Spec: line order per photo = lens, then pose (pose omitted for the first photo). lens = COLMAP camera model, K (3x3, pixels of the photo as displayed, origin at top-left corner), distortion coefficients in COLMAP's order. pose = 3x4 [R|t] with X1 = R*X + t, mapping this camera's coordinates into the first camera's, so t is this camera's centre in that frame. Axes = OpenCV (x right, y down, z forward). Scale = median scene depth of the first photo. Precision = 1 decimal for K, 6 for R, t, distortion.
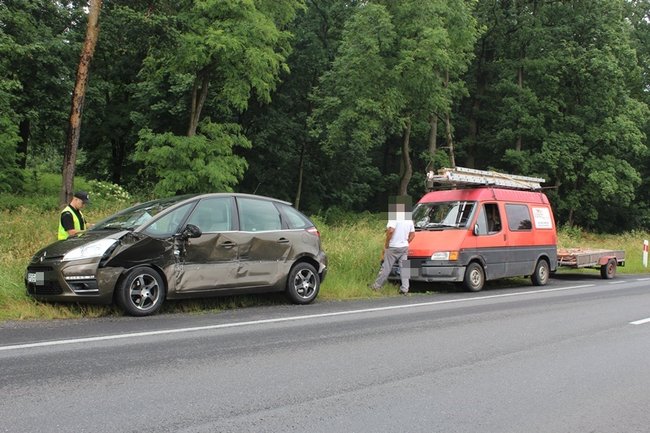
lens RADIAL K [[698.1, 0, 325.0], [0, 698.1, 216.5], [0, 0, 1]] dist [-0.127921, -0.000177]
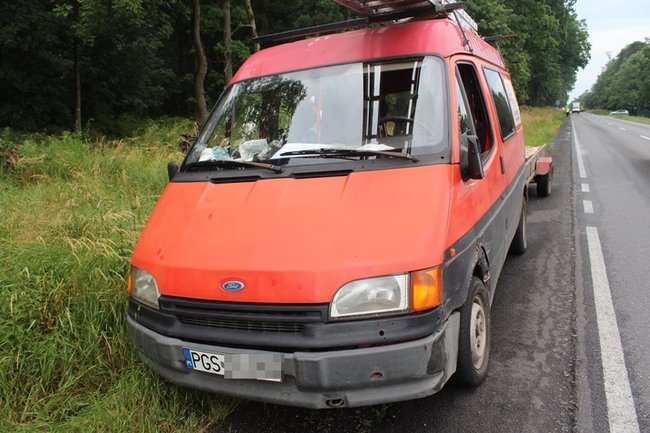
lens RADIAL K [[536.6, 0, 325.0], [0, 536.6, 216.5], [0, 0, 1]] dist [-0.164614, 0.143958]
pose [[0.942470, -0.141291, 0.302965, 0.048991], [0.080822, 0.975710, 0.203611, -0.002681], [-0.324374, -0.167411, 0.930997, 0.402042]]
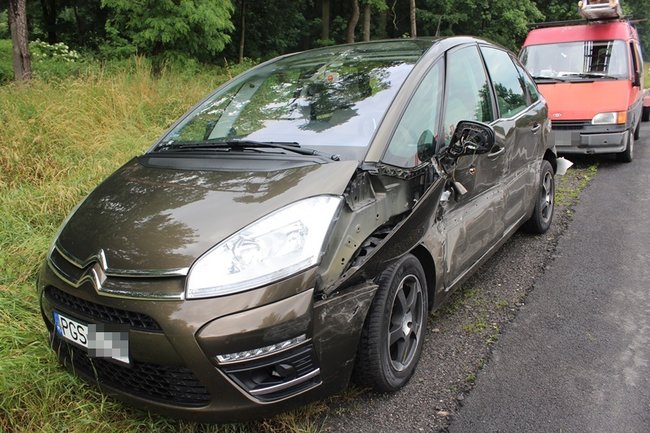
lens RADIAL K [[536.6, 0, 325.0], [0, 536.6, 216.5], [0, 0, 1]] dist [-0.164614, 0.143958]
pose [[0.979849, -0.103598, 0.170775, -0.110415], [0.049970, 0.954932, 0.292587, -0.009379], [-0.193390, -0.278157, 0.940866, 0.241673]]
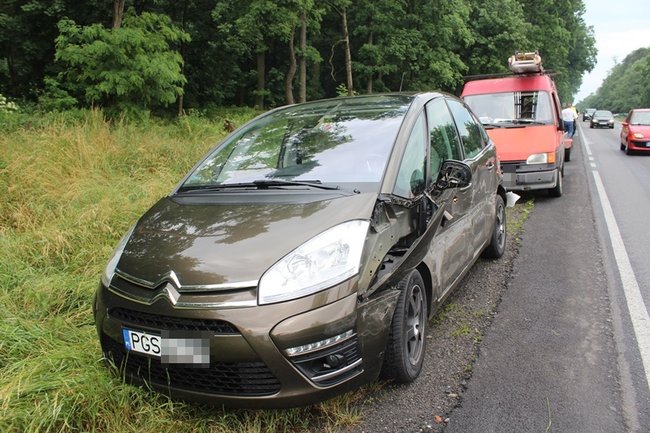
lens RADIAL K [[536.6, 0, 325.0], [0, 536.6, 216.5], [0, 0, 1]] dist [-0.164614, 0.143958]
pose [[0.946694, -0.116674, 0.300261, -0.131509], [0.052849, 0.975728, 0.212515, -0.011261], [-0.317768, -0.185318, 0.929882, 0.226812]]
